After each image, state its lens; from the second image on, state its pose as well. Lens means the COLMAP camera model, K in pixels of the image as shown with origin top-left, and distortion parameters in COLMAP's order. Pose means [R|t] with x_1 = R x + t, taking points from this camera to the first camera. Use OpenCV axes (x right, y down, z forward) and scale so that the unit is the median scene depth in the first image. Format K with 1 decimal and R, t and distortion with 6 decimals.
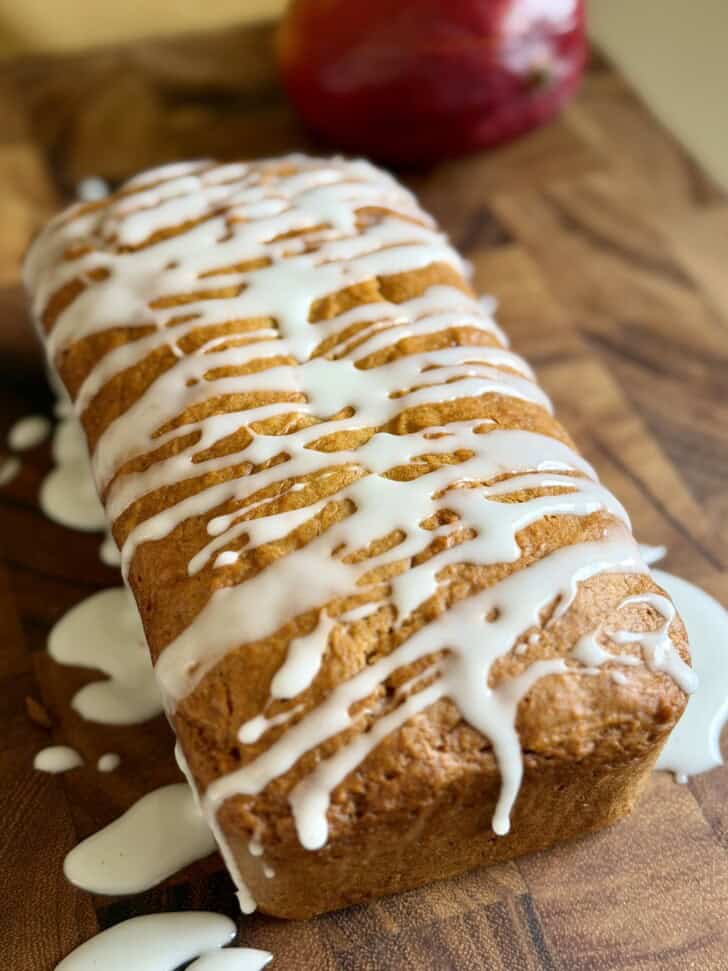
lens RADIAL K [[1544.5, 0, 360.3], [0, 1544.5, 473.6], [0, 0, 1]] dist [0.018468, 0.000306]
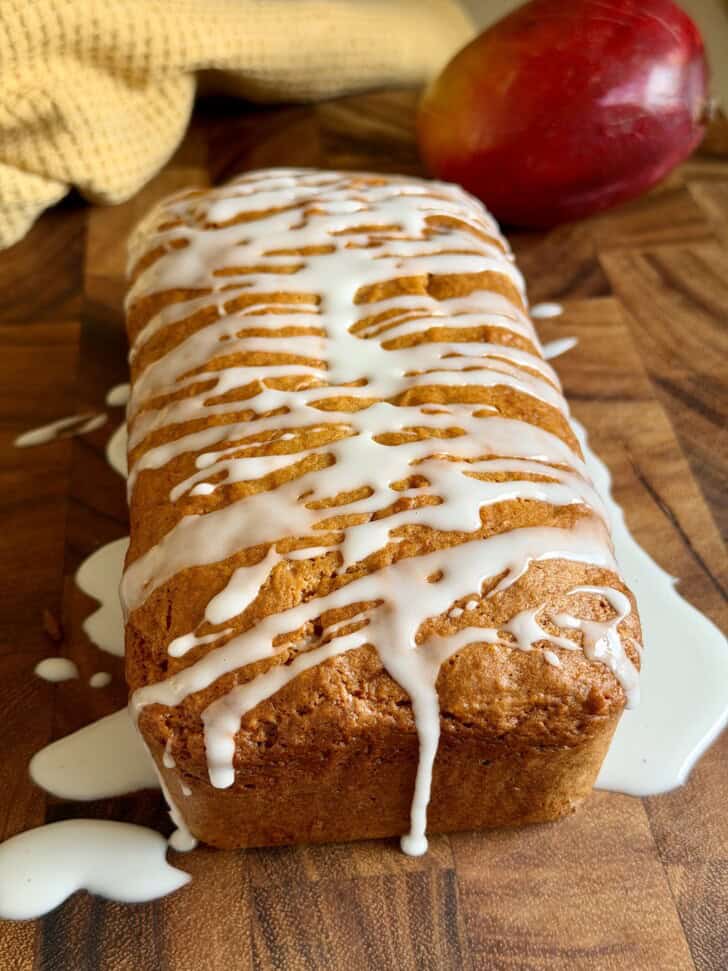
lens RADIAL K [[1339.7, 0, 364.0], [0, 1339.7, 485.5], [0, 0, 1]] dist [0.004700, 0.016650]
pose [[0.975600, 0.141953, -0.167494, 0.167164], [-0.151146, 0.987558, -0.043414, 0.073060], [0.159247, 0.067671, 0.984917, 0.115626]]
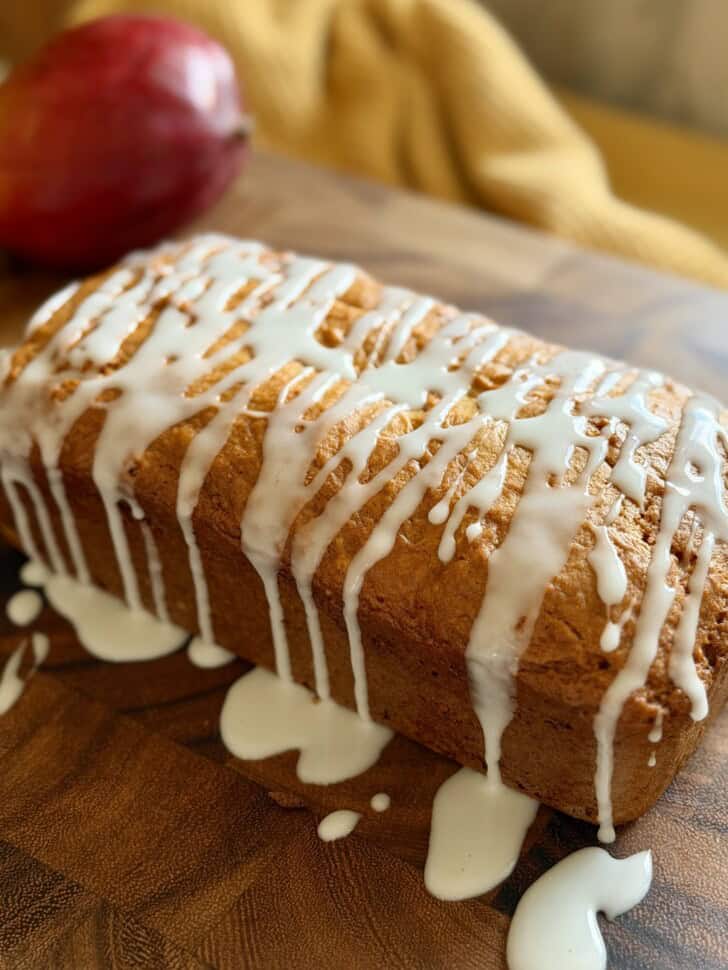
lens RADIAL K [[1542.9, 0, 360.3], [0, 1542.9, 473.1], [0, 0, 1]] dist [0.018468, 0.000306]
pose [[0.805232, -0.394996, 0.442244, -0.590626], [0.438498, 0.898722, 0.004294, -0.019717], [-0.399151, 0.190465, 0.896884, 0.058791]]
